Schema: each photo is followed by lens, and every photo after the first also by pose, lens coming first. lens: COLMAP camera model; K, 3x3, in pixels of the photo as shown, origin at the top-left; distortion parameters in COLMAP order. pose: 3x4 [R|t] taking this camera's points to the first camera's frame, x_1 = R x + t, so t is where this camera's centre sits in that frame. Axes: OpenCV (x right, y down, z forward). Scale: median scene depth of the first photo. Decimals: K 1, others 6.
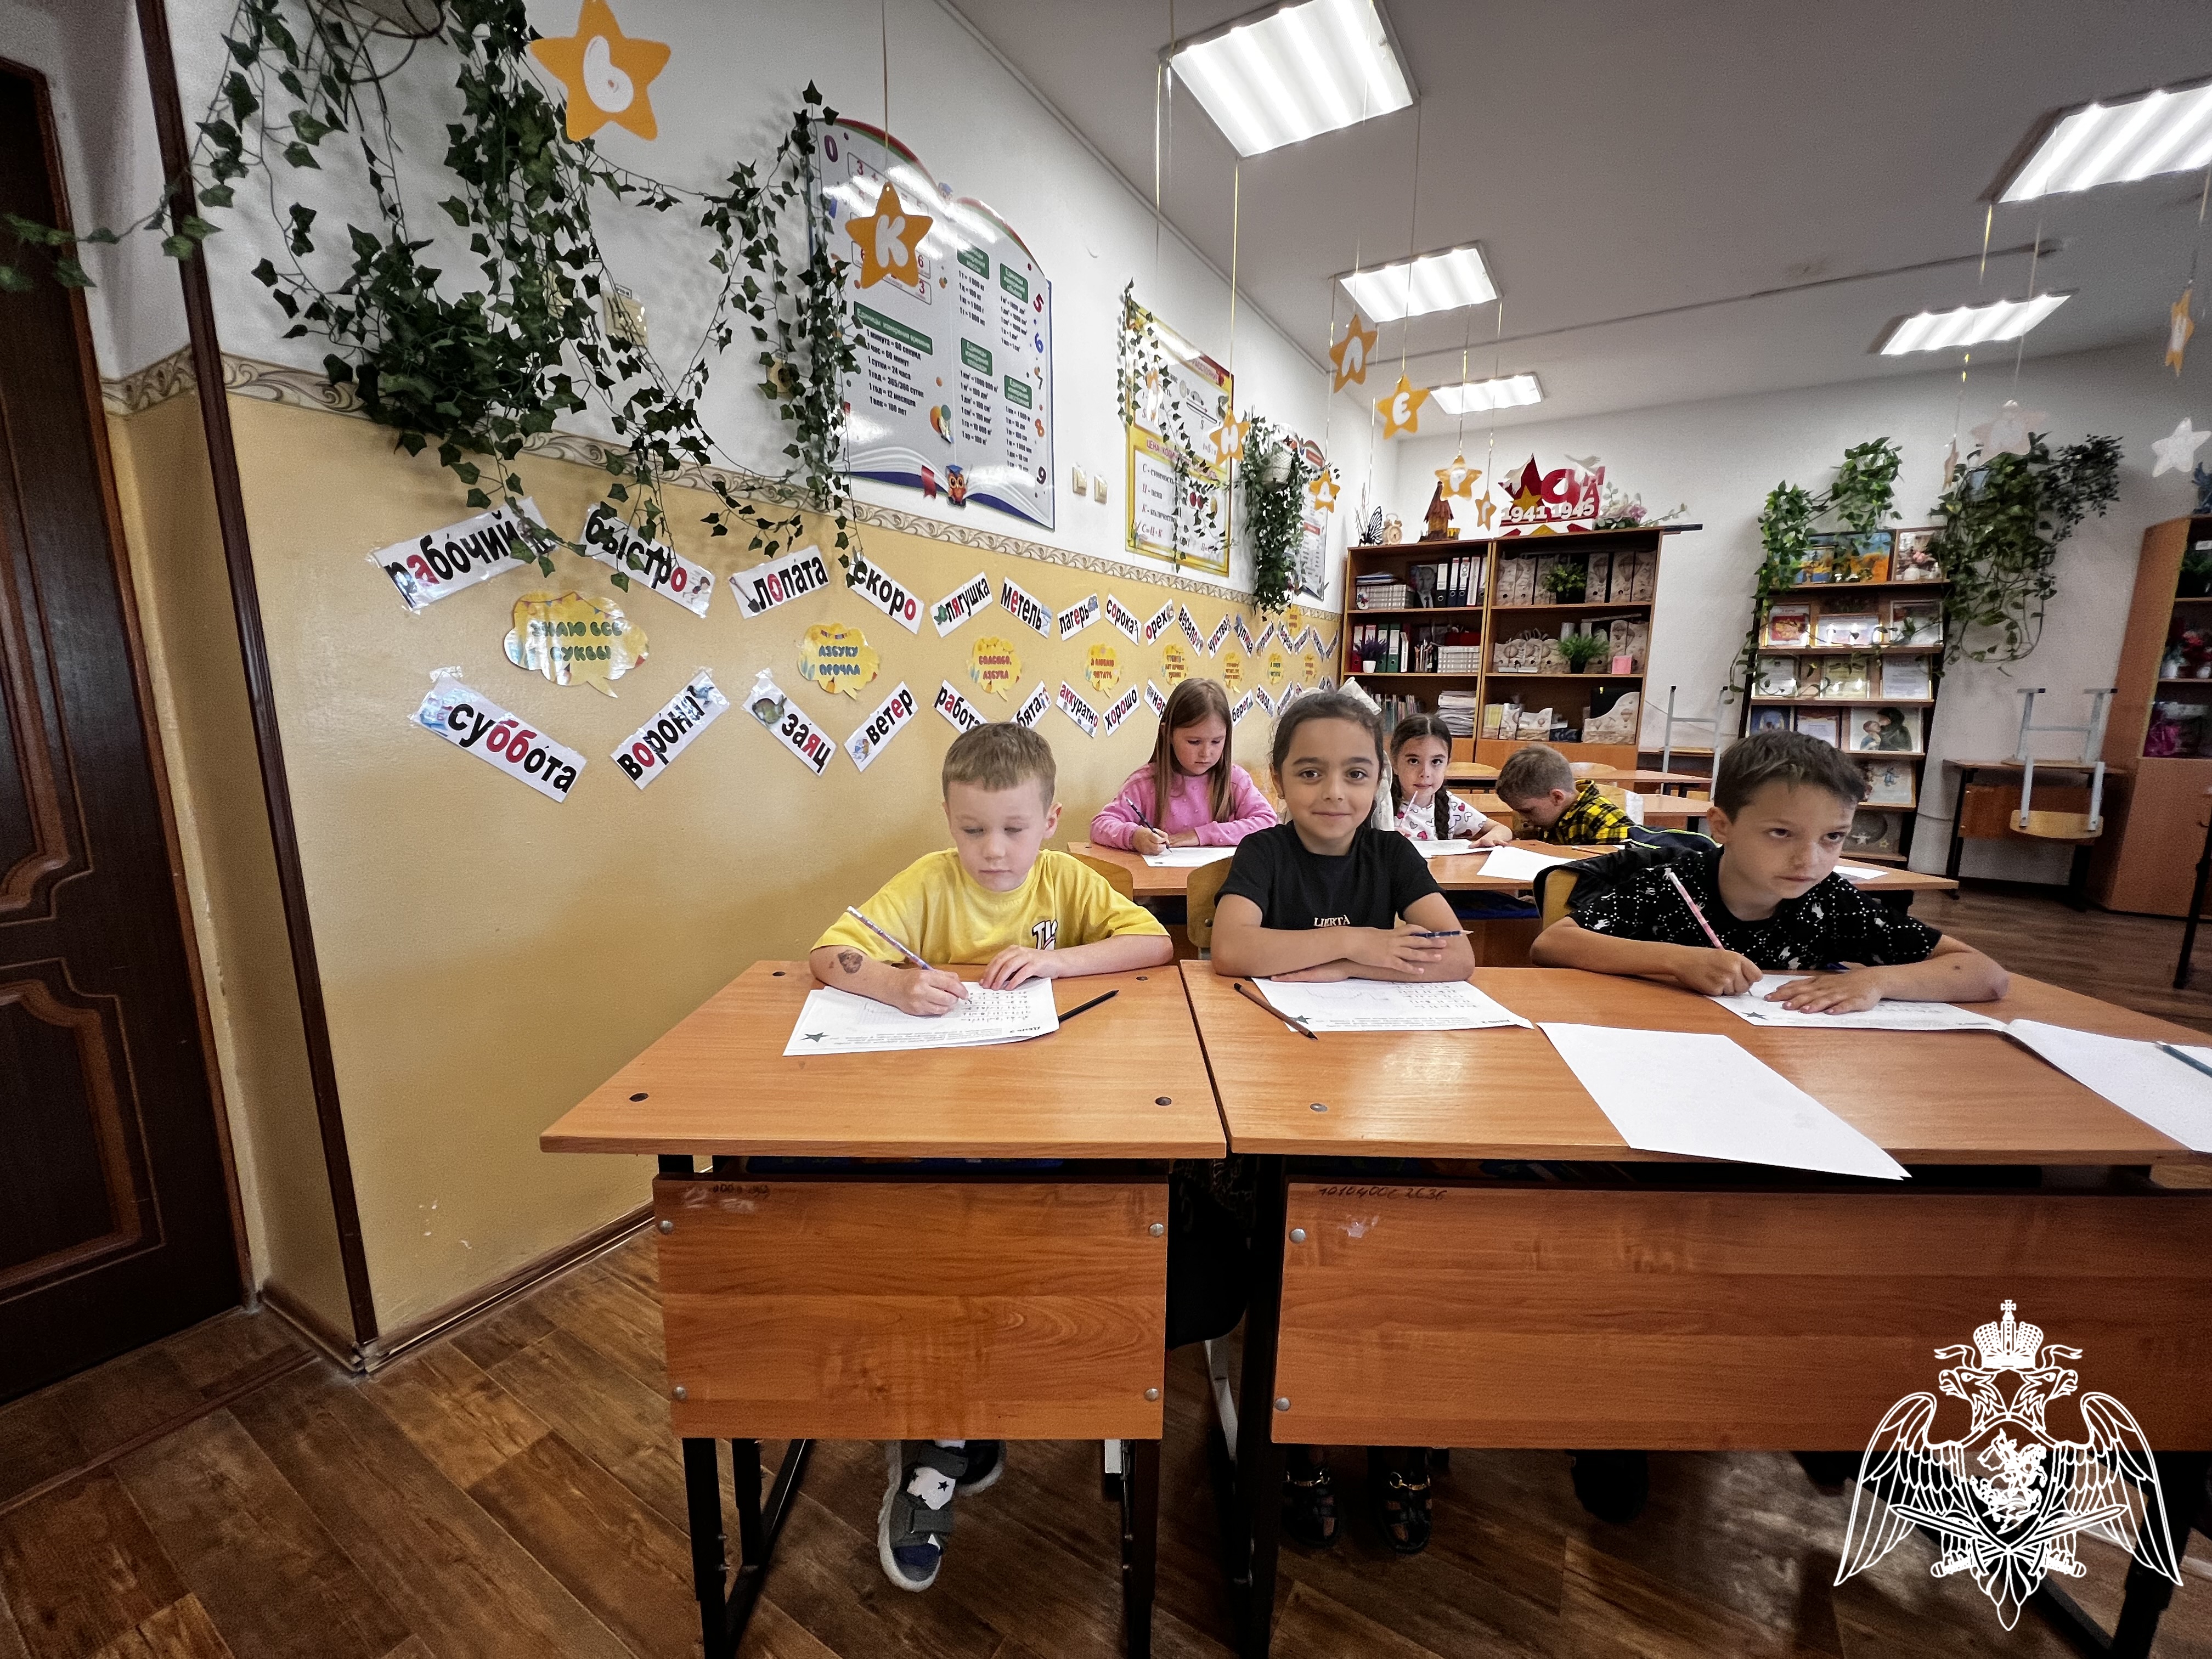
lens RADIAL K [[887.9, 0, 1104.9], [0, 887.9, 833.8], [0, 0, 1]] dist [-0.001920, 0.000618]
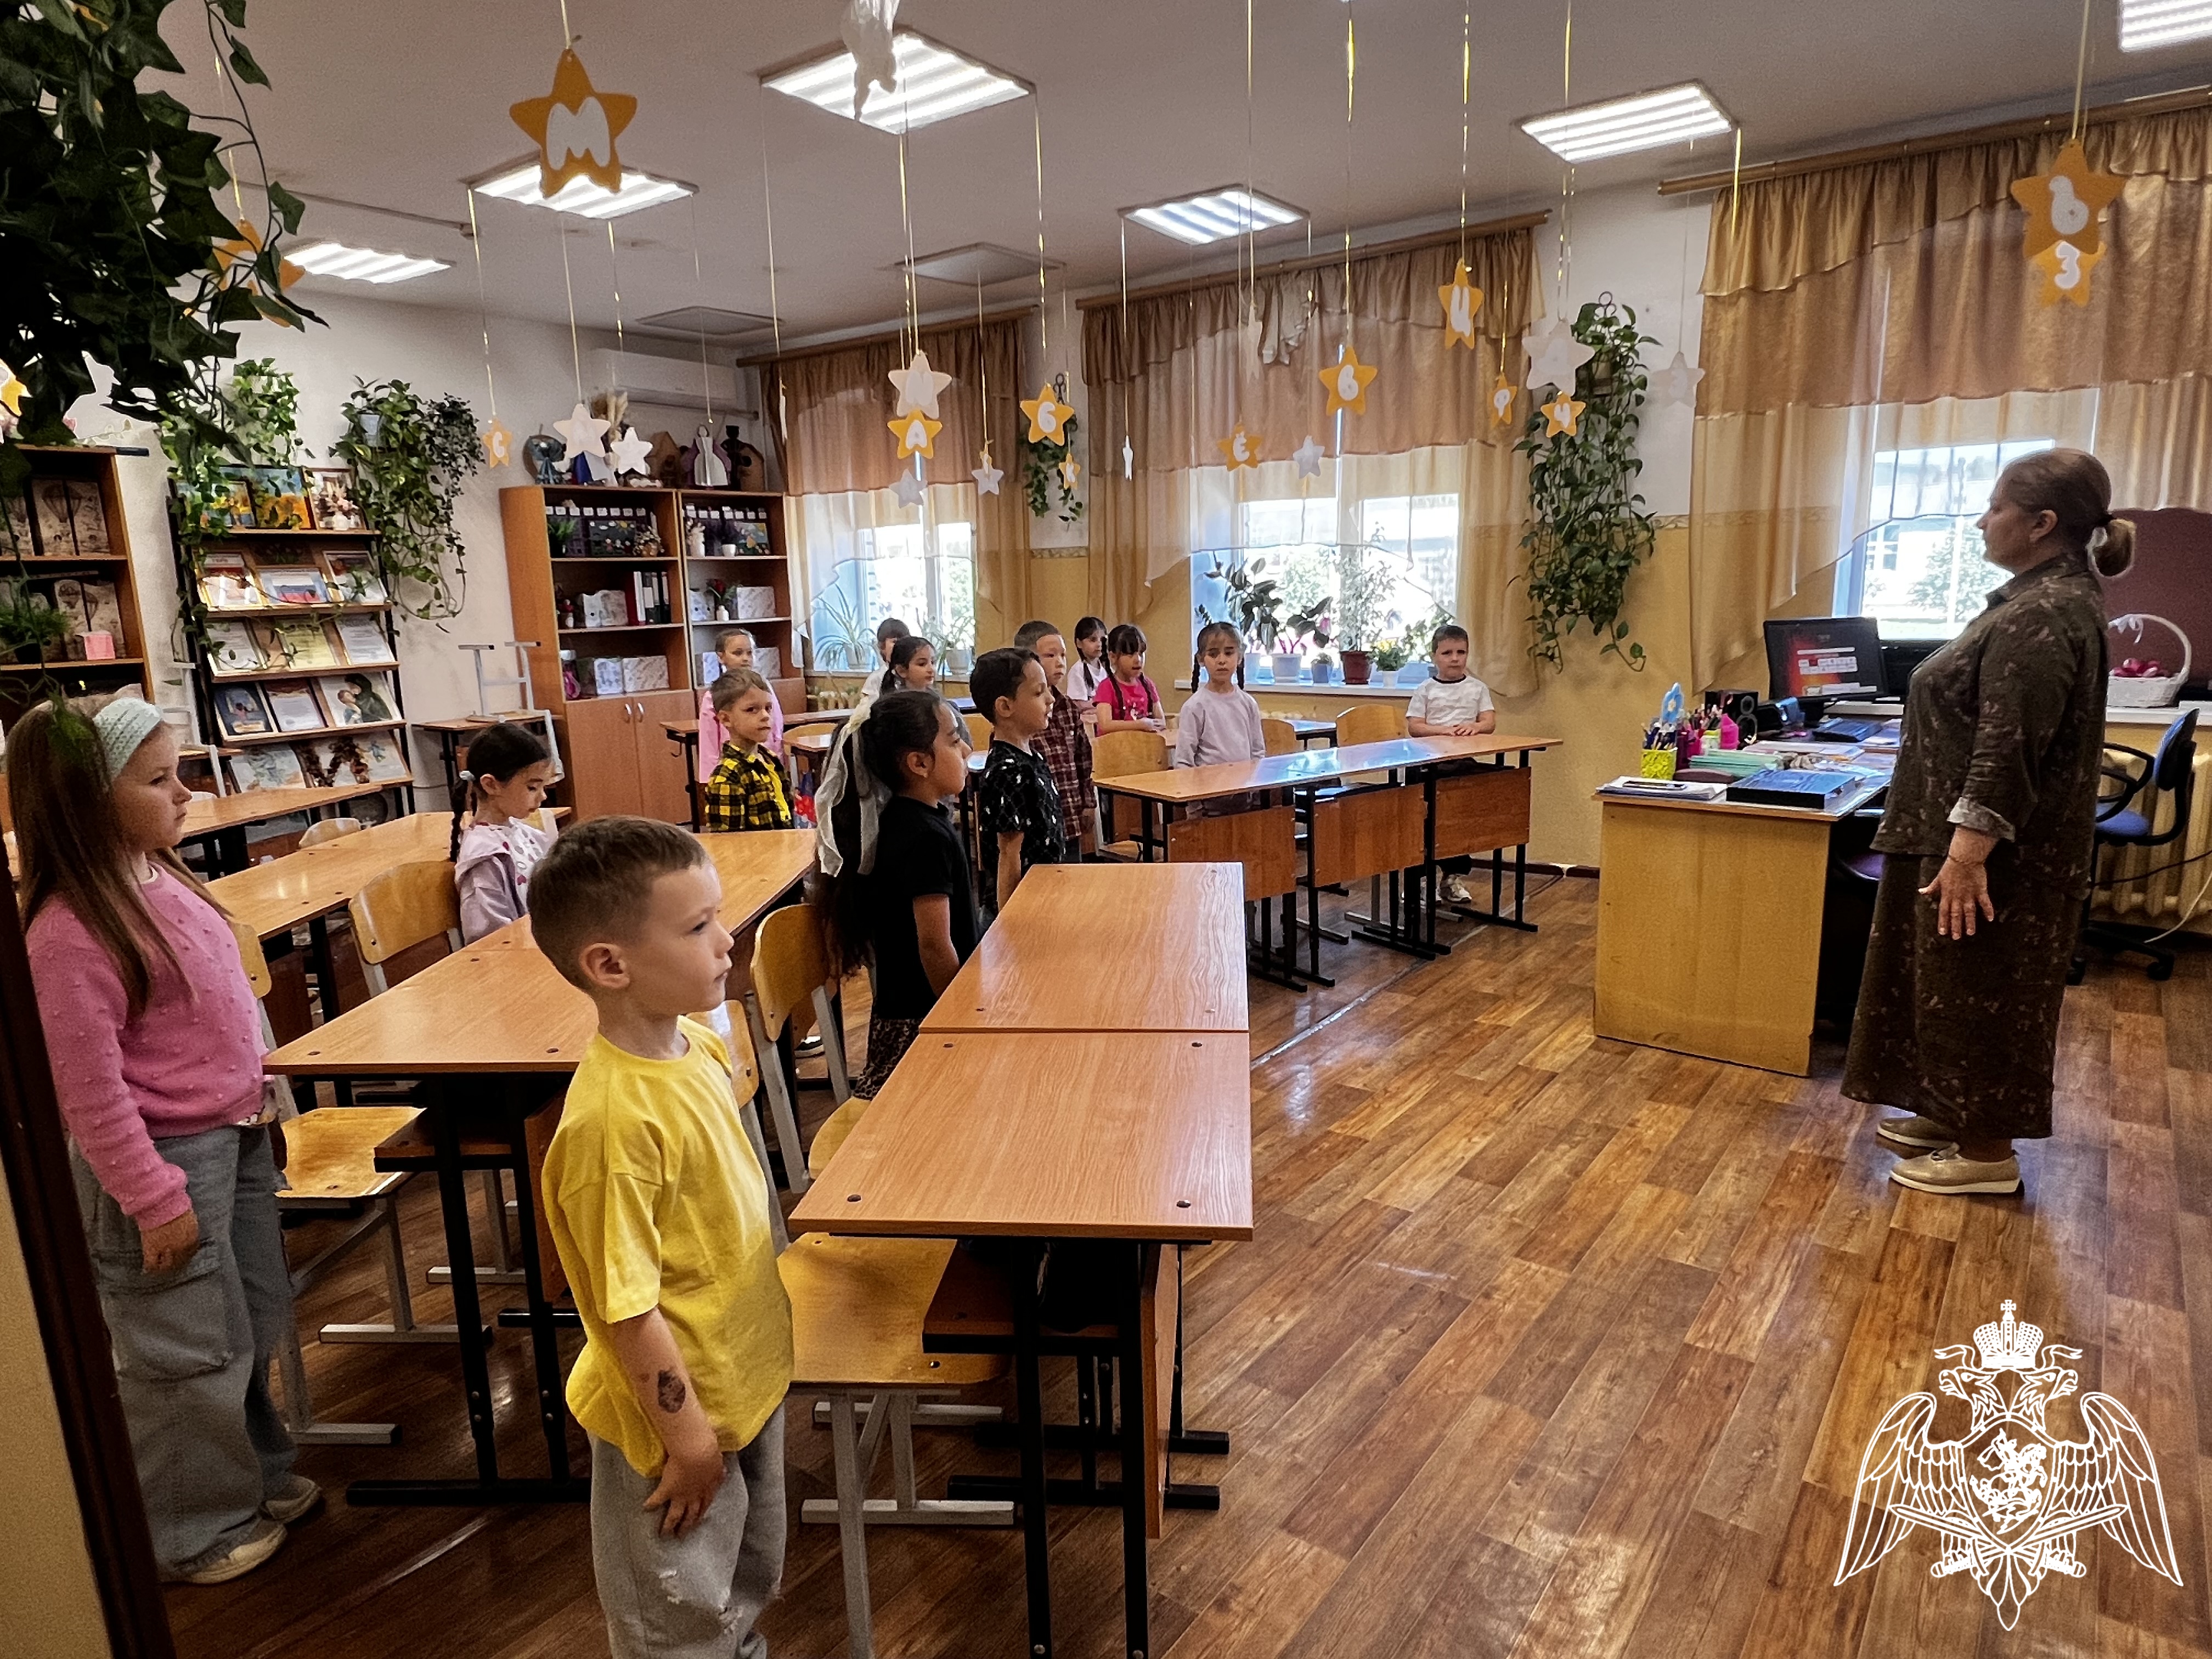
lens RADIAL K [[1328.4, 0, 1097.5], [0, 1328.4, 838.7], [0, 0, 1]] dist [-0.002943, 0.000925]
pose [[0.109476, -0.205039, 0.972612, -0.374379], [0.197094, 0.963542, 0.180943, -0.086206], [-0.974253, 0.171887, 0.145896, 0.140035]]
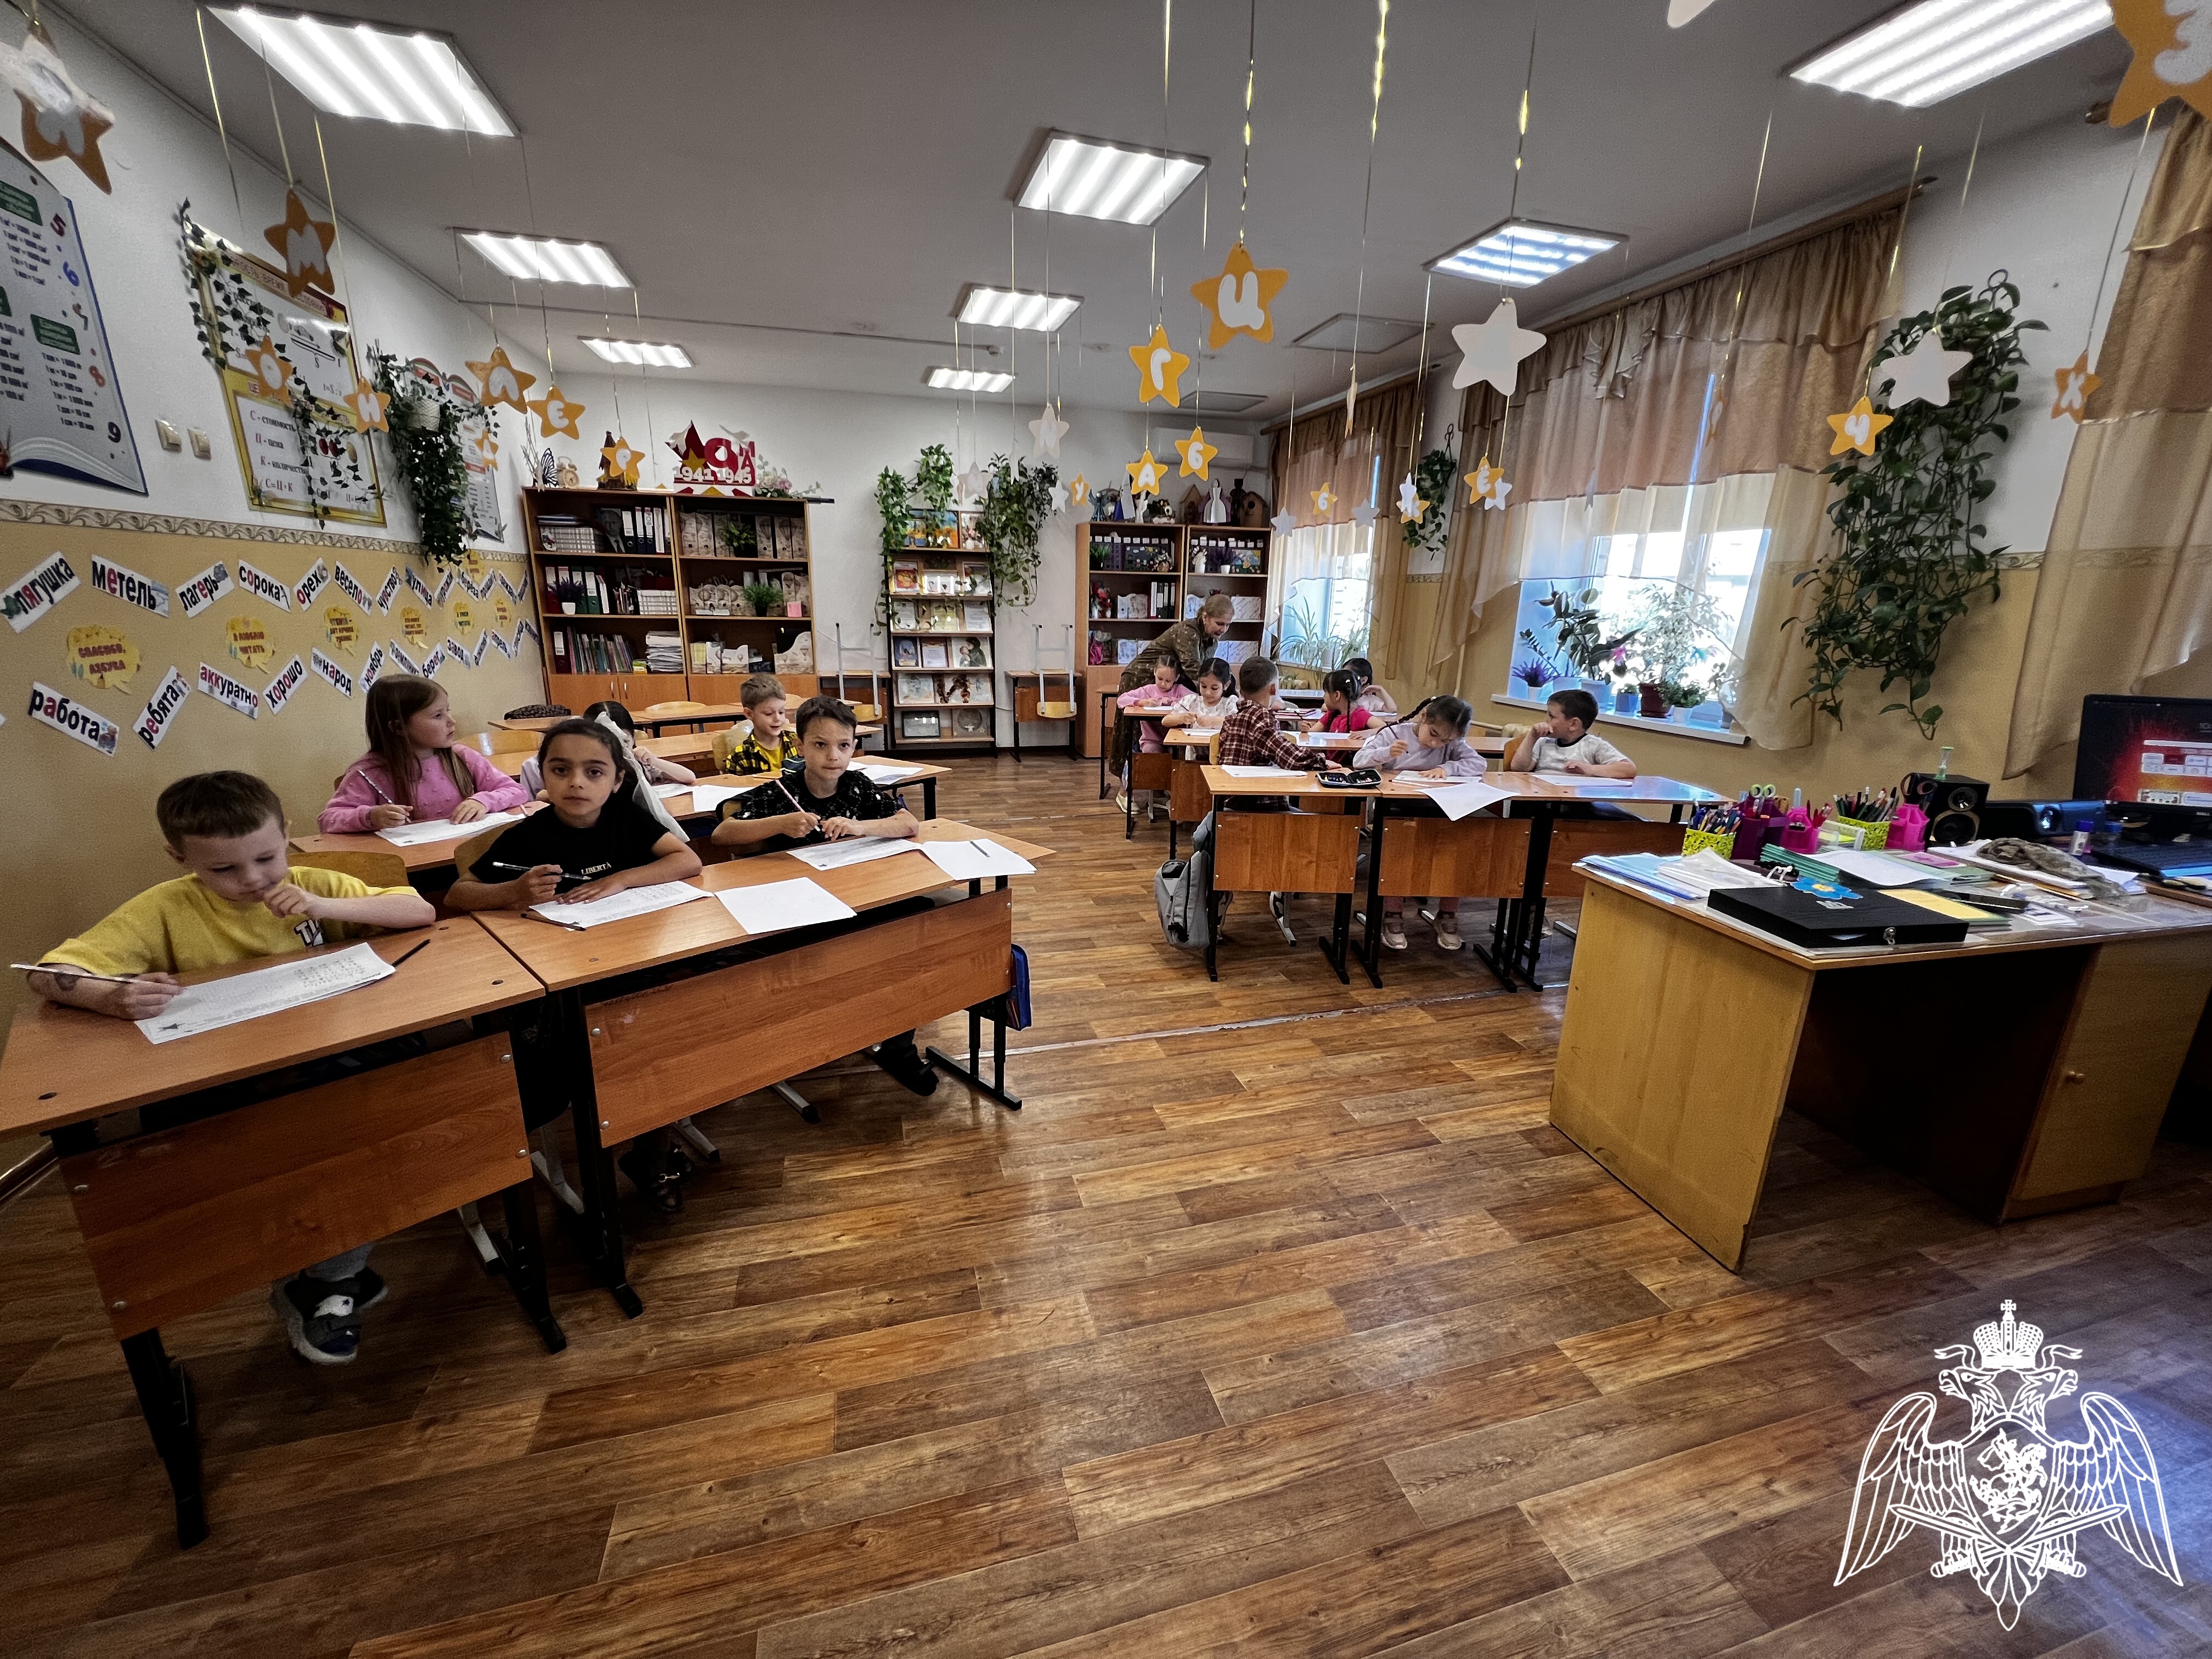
lens RADIAL K [[883.8, 0, 1103.7], [0, 883.8, 833.3], [0, 0, 1]] dist [-0.001415, -0.000092]
pose [[0.687816, -0.185744, 0.701718, -0.050907], [0.111198, 0.982258, 0.151008, -0.022088], [-0.717318, -0.025836, 0.696267, -0.194980]]
